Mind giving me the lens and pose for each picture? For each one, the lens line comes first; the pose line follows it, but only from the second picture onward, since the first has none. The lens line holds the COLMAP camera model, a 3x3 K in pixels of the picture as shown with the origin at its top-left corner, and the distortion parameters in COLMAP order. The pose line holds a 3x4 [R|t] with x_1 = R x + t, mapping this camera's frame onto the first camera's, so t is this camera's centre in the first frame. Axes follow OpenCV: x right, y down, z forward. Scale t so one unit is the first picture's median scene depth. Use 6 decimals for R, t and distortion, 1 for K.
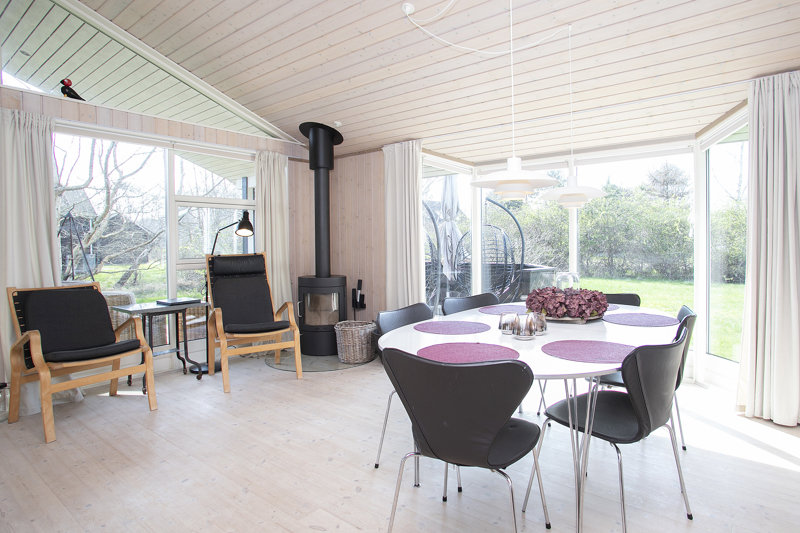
lens RADIAL K [[452.6, 0, 416.7], [0, 452.6, 250.9], [0, 0, 1]] dist [-0.040904, 0.000368]
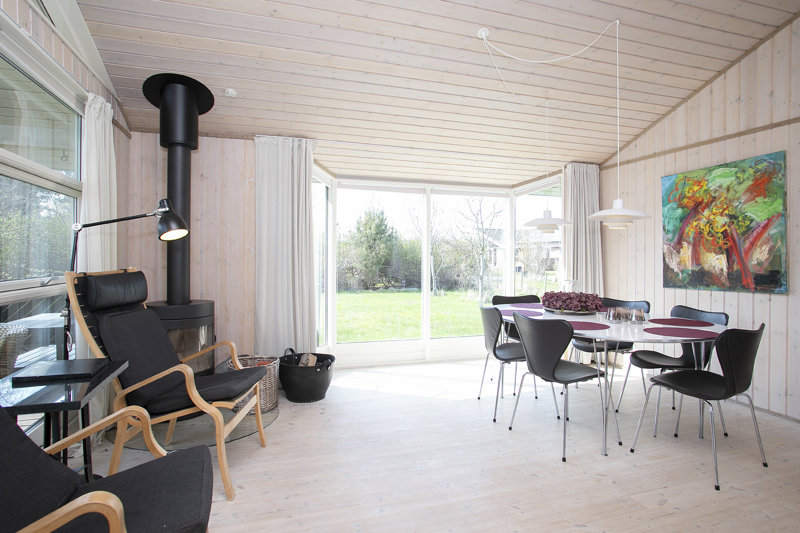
lens RADIAL K [[448.5, 0, 402.2], [0, 448.5, 256.1], [0, 0, 1]] dist [-0.080484, 0.045310]
pose [[0.552956, 0.014358, 0.833087, -0.618297], [0.002966, 0.999811, -0.019200, -0.000512], [-0.833205, 0.013088, 0.552809, 0.370969]]
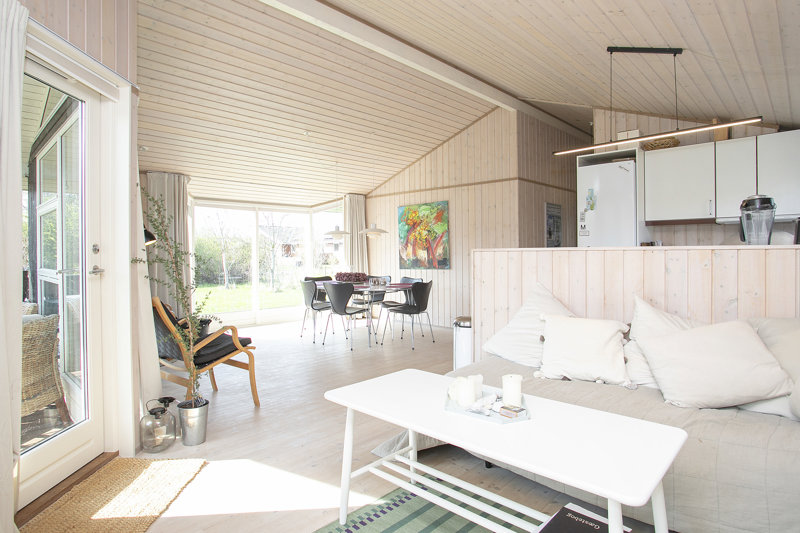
lens RADIAL K [[448.5, 0, 402.2], [0, 448.5, 256.1], [0, 0, 1]] dist [-0.080484, 0.045310]
pose [[0.085169, 0.000949, 0.996366, -1.207763], [0.023224, 0.999726, -0.002938, 0.005627], [-0.996096, 0.023390, 0.085123, 0.270658]]
